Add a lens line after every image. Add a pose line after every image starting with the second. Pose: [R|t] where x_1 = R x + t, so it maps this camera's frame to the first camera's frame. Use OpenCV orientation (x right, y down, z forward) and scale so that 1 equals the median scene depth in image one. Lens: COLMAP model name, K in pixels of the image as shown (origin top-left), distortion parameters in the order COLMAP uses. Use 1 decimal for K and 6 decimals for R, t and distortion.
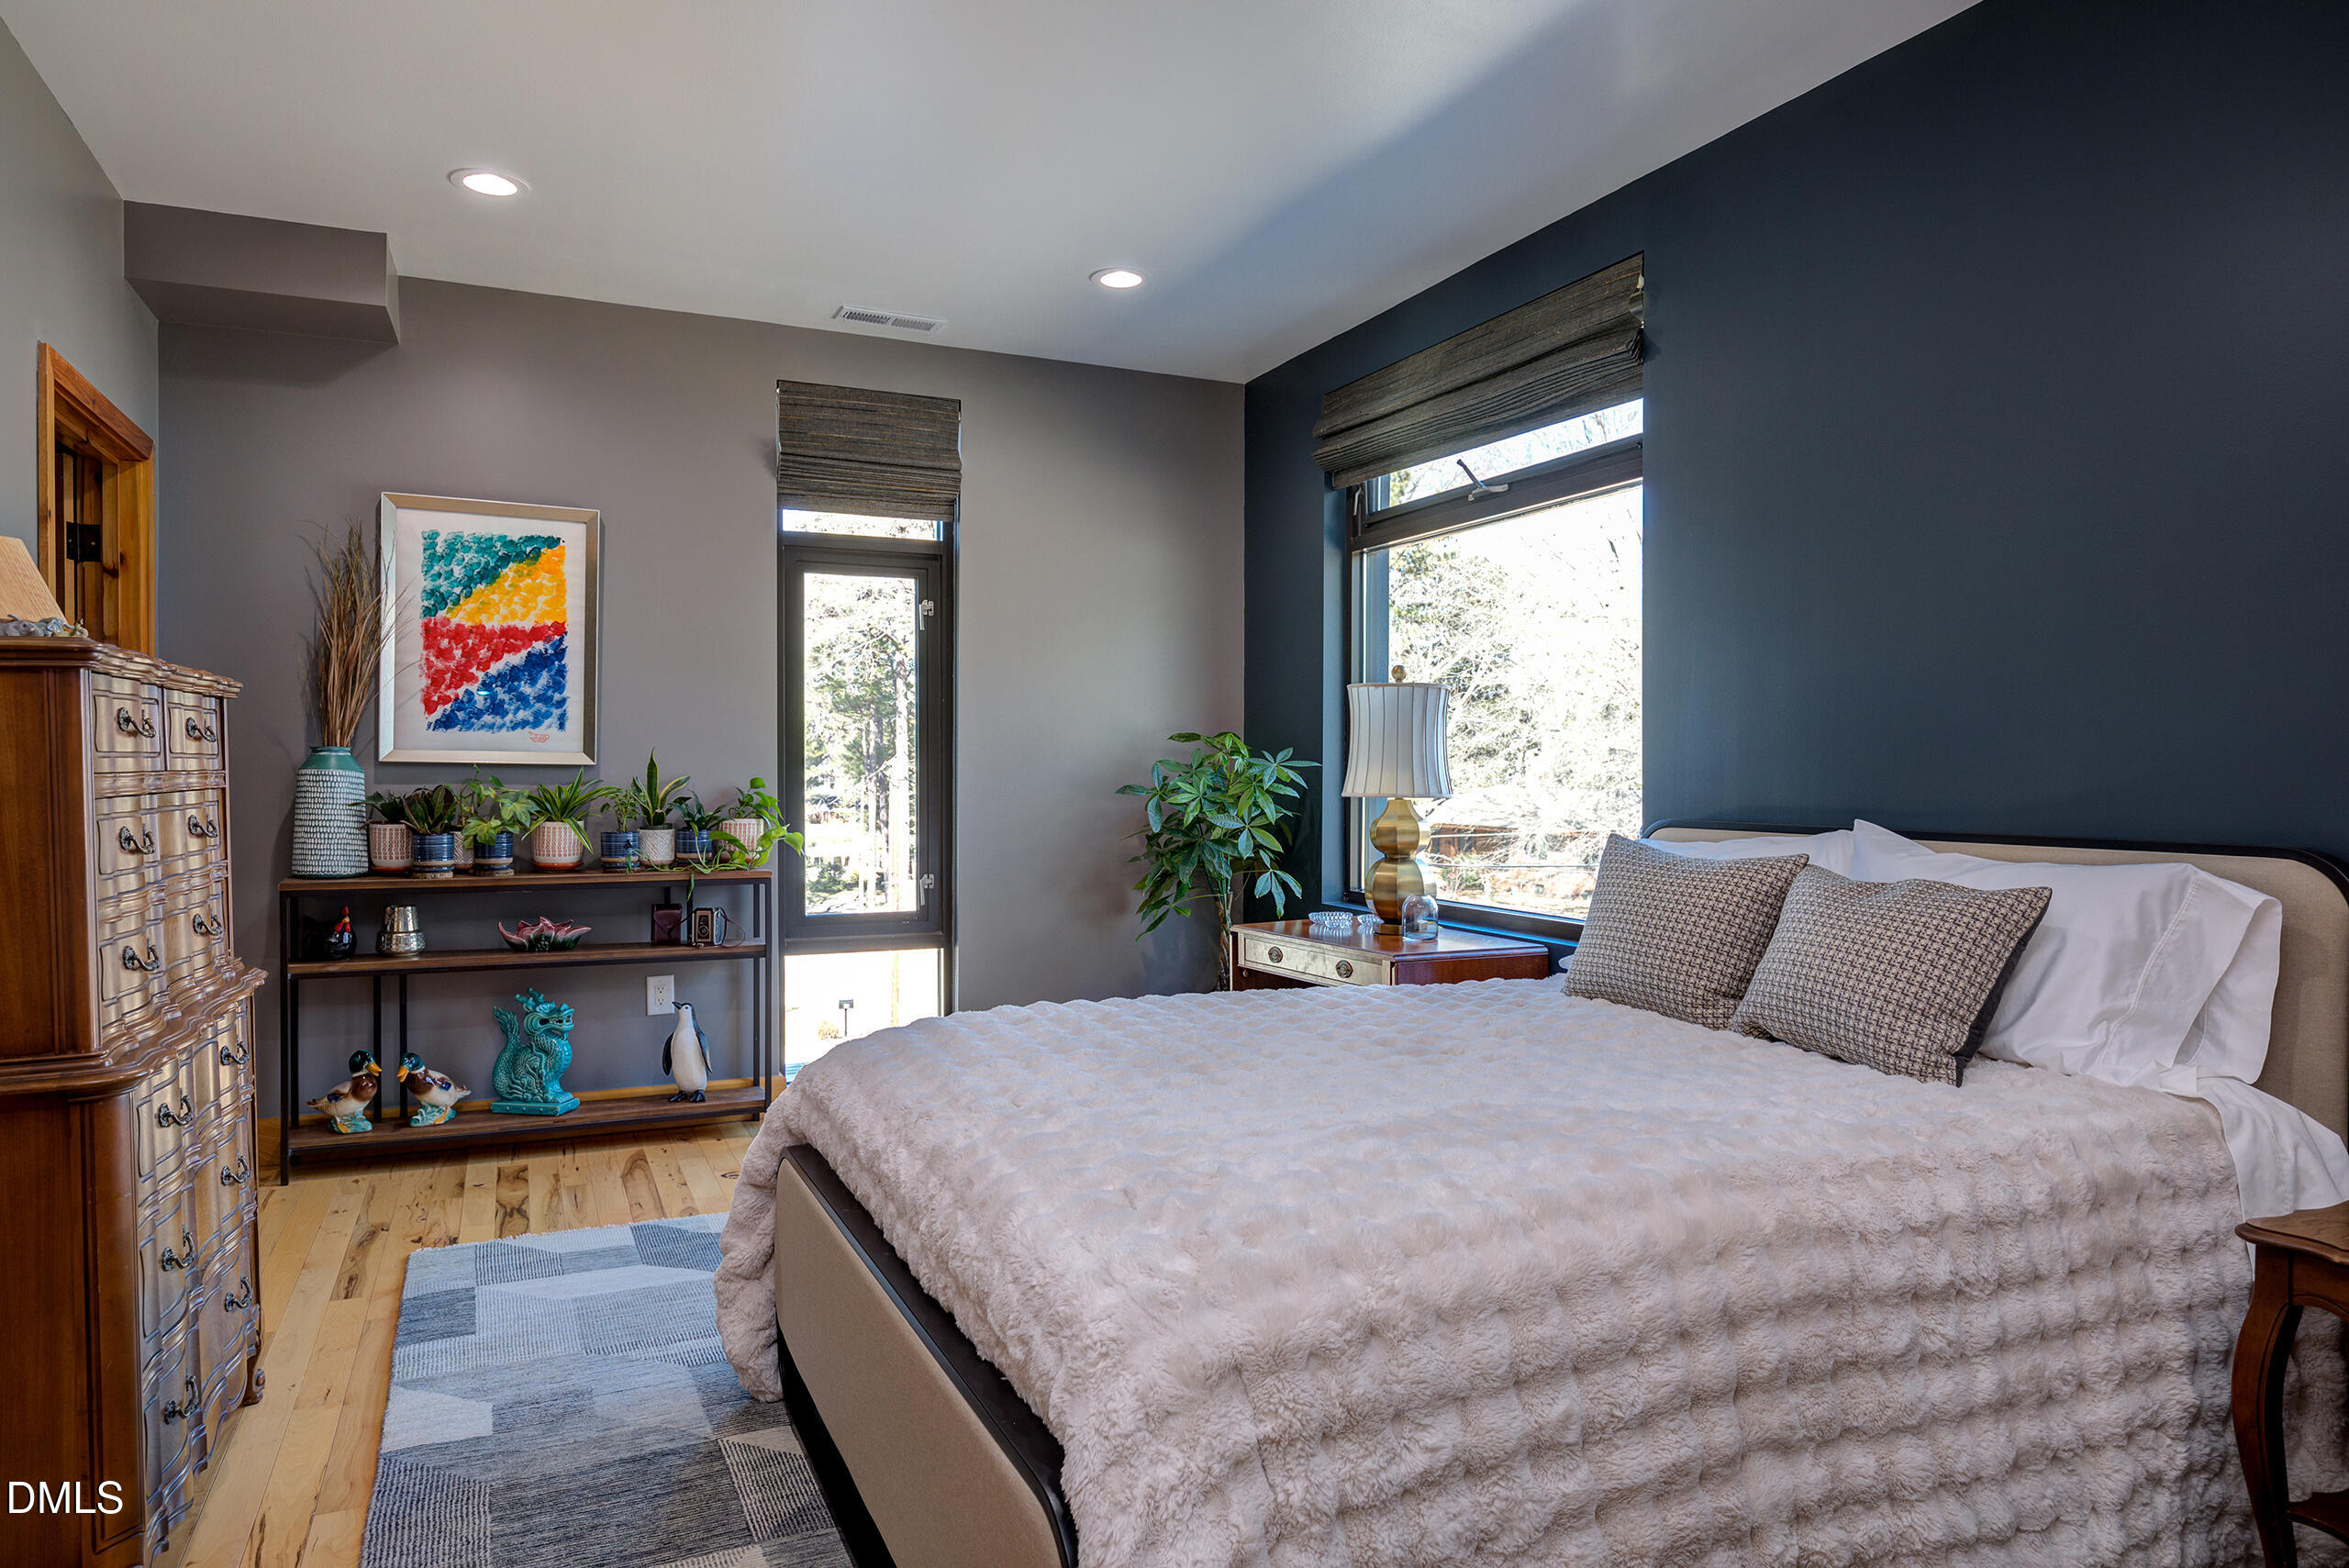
lens RADIAL K [[1469.2, 0, 1174.5], [0, 1469.2, 784.0], [0, 0, 1]] dist [0.000454, 0.000024]
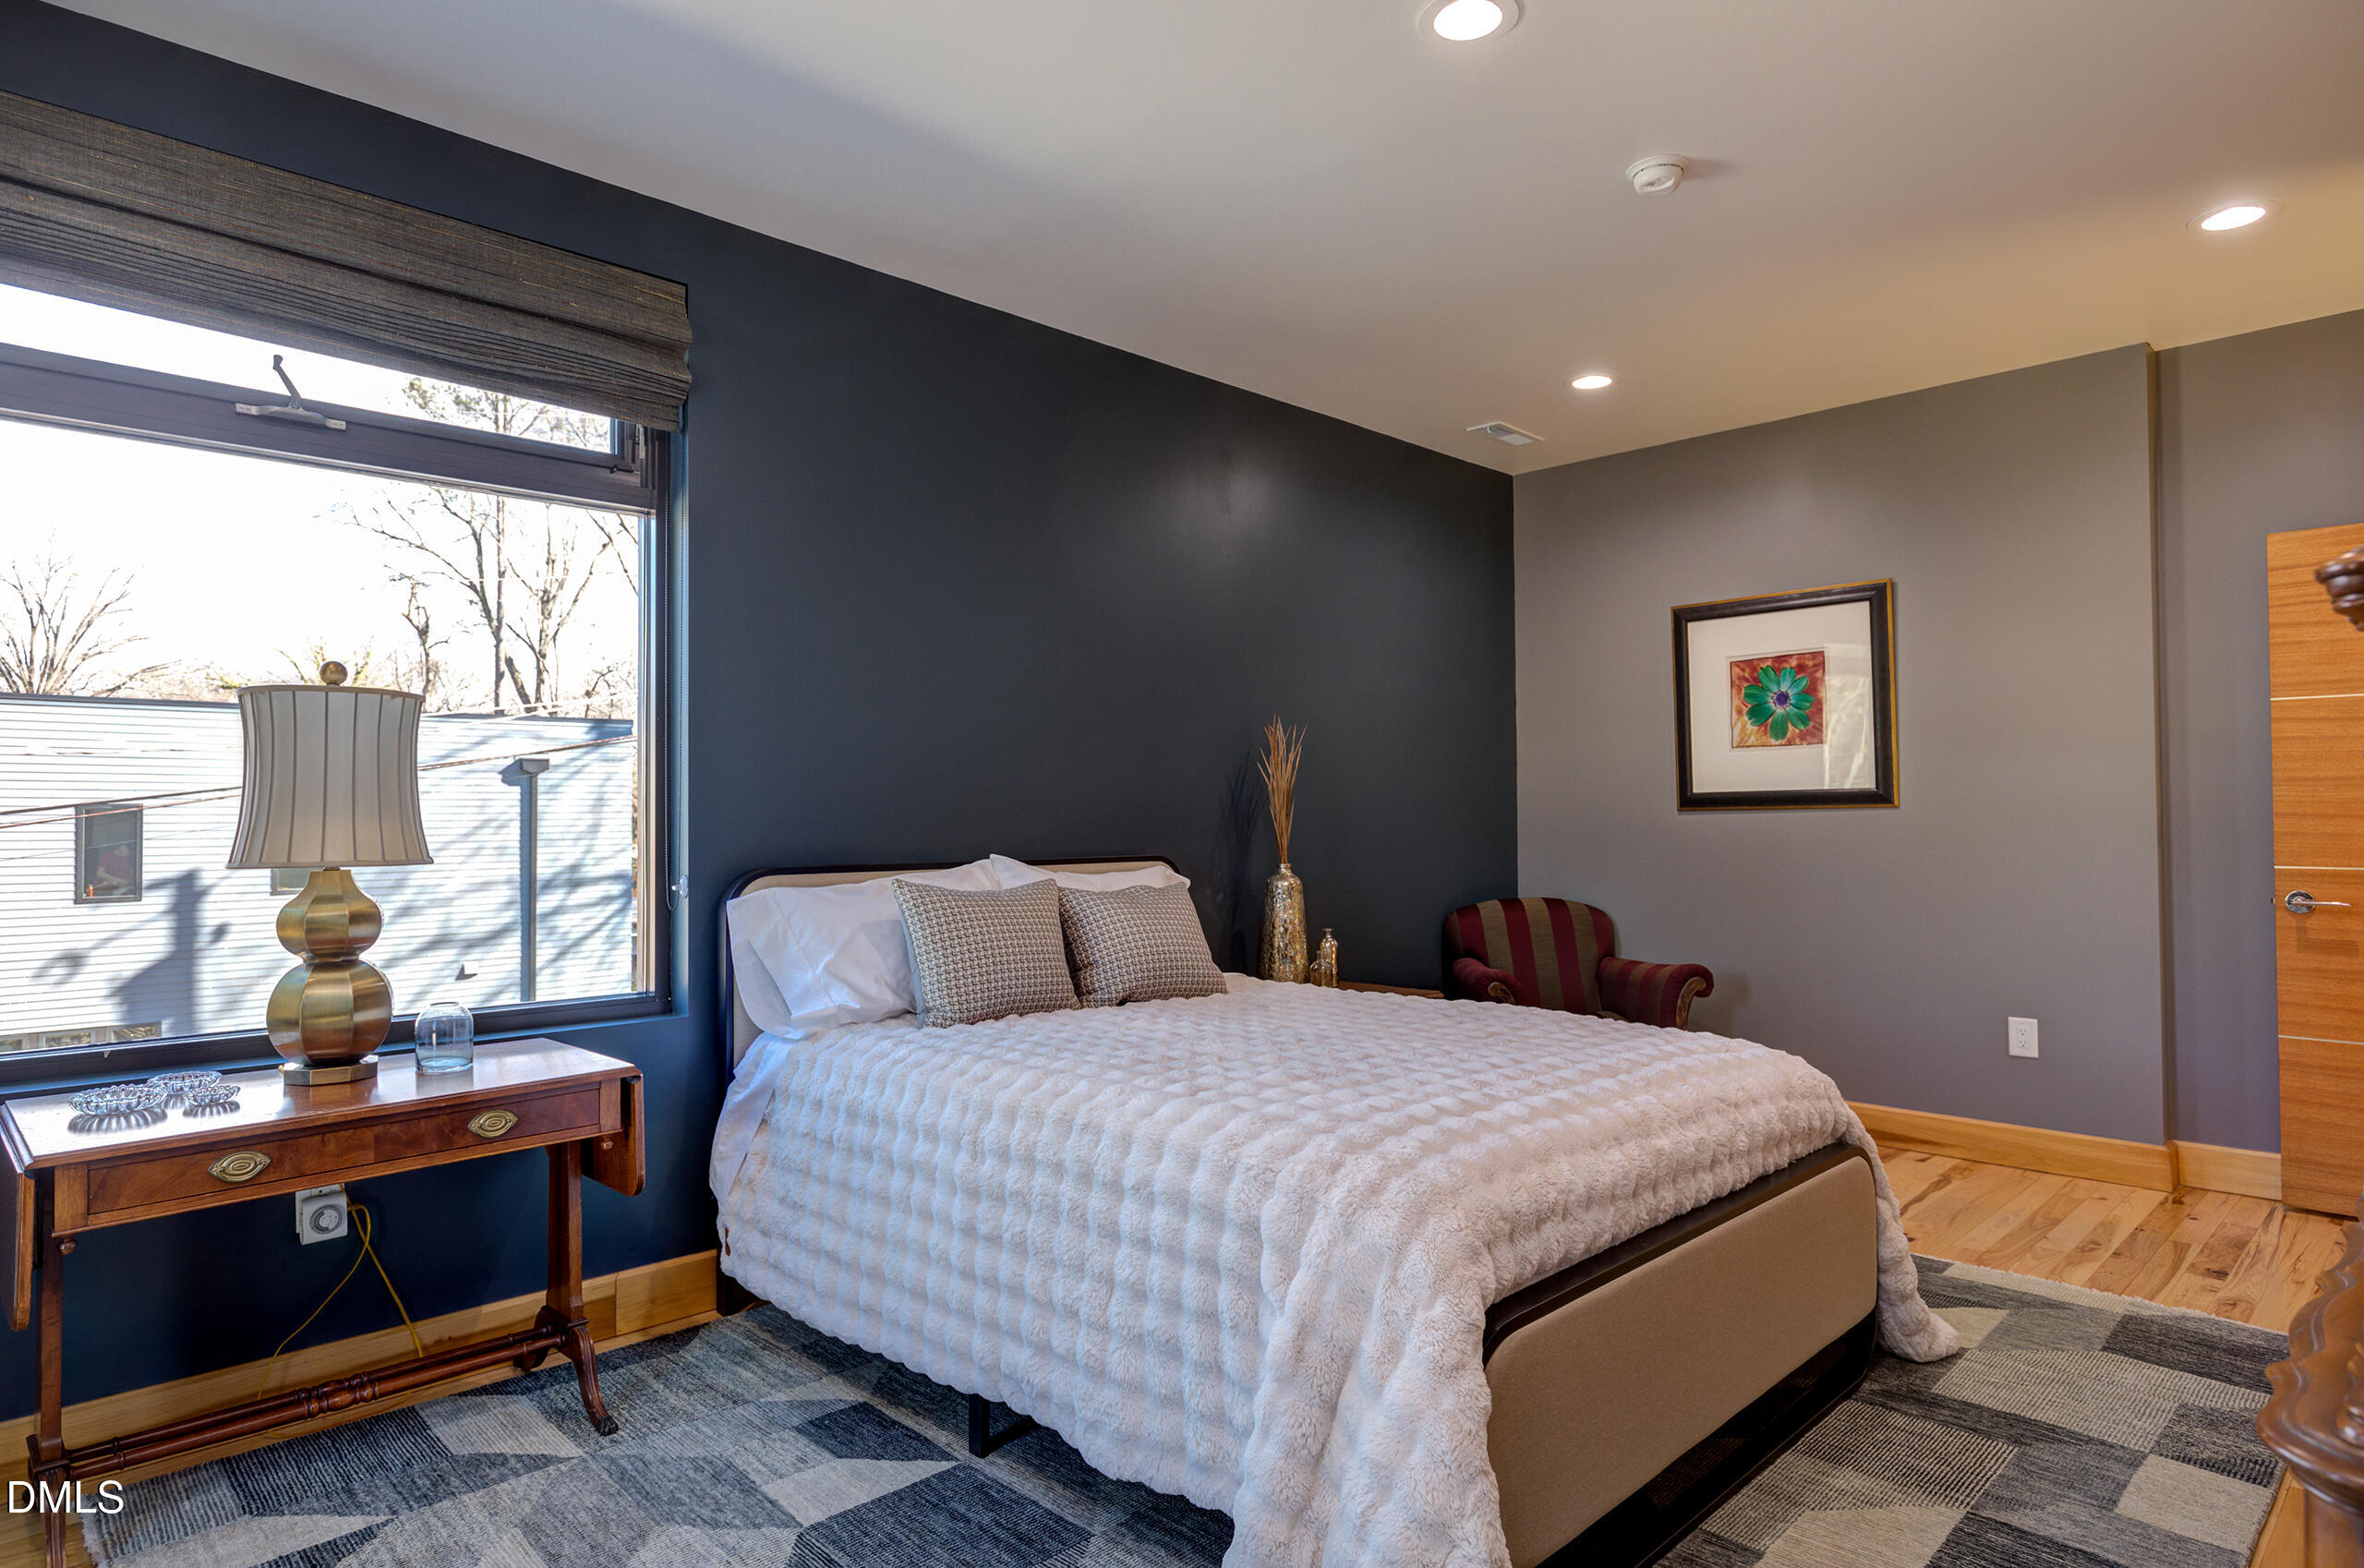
lens RADIAL K [[1324.6, 0, 1182.0], [0, 1324.6, 784.0], [0, 0, 1]] dist [0.001097, 0.000220]
pose [[-0.343405, 0.022752, 0.938912, -0.552951], [0.015993, 0.999703, -0.018375, -0.011599], [-0.939051, 0.008706, -0.343666, 0.910652]]
